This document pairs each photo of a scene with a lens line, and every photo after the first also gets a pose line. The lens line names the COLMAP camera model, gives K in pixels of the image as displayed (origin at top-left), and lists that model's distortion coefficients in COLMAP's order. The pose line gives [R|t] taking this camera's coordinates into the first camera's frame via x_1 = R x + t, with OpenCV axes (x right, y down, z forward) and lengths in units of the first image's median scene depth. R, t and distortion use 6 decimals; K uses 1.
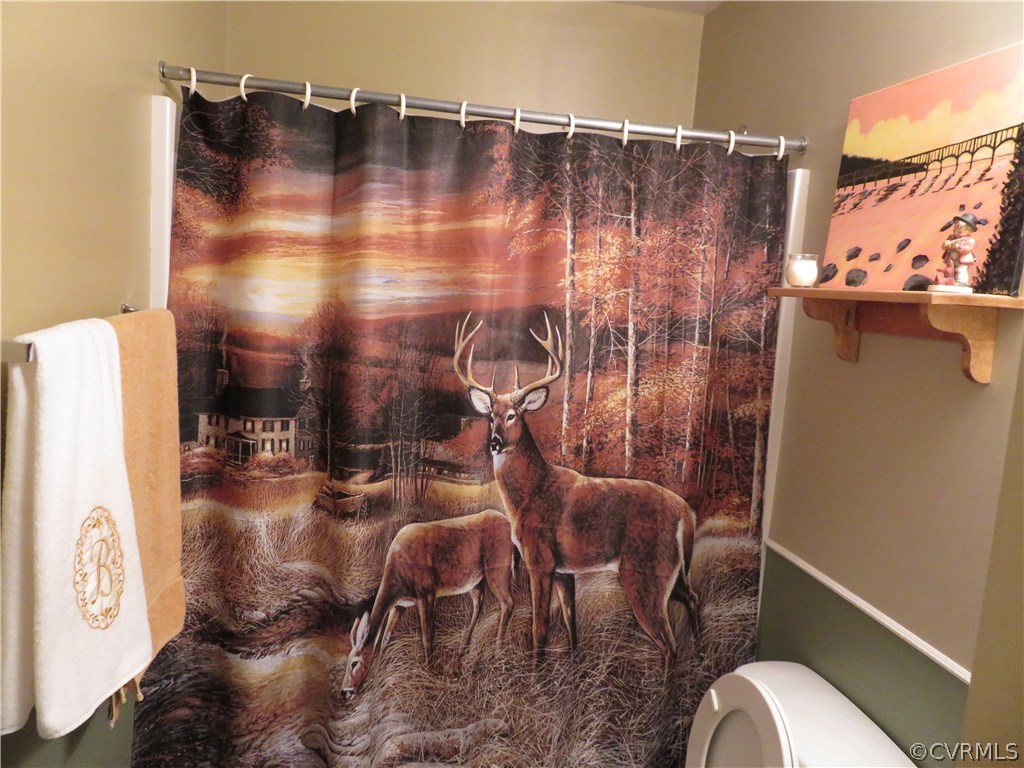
lens RADIAL K [[760.8, 0, 512.0], [0, 760.8, 385.8], [0, 0, 1]] dist [-0.007345, -0.006463]
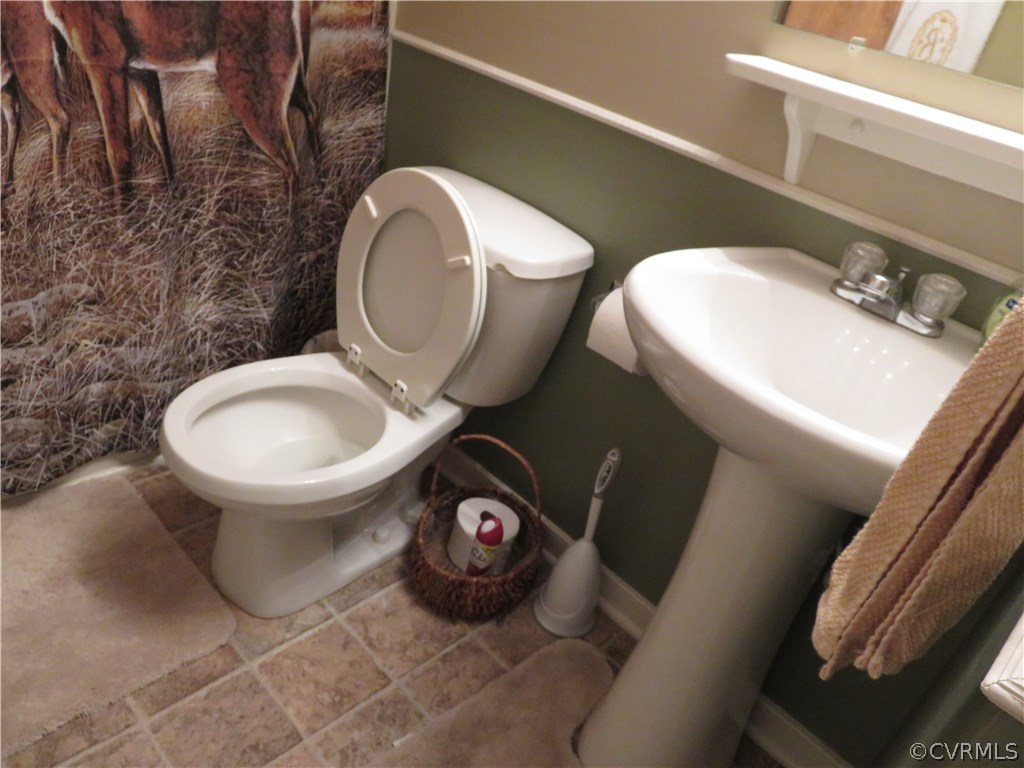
lens RADIAL K [[760.8, 0, 510.7], [0, 760.8, 382.9], [0, 0, 1]] dist [-0.007345, -0.006463]
pose [[0.821720, -0.224750, 0.523703, -0.080958], [-0.055393, 0.883101, 0.465902, 0.153758], [-0.567194, -0.411850, 0.713212, 0.185908]]
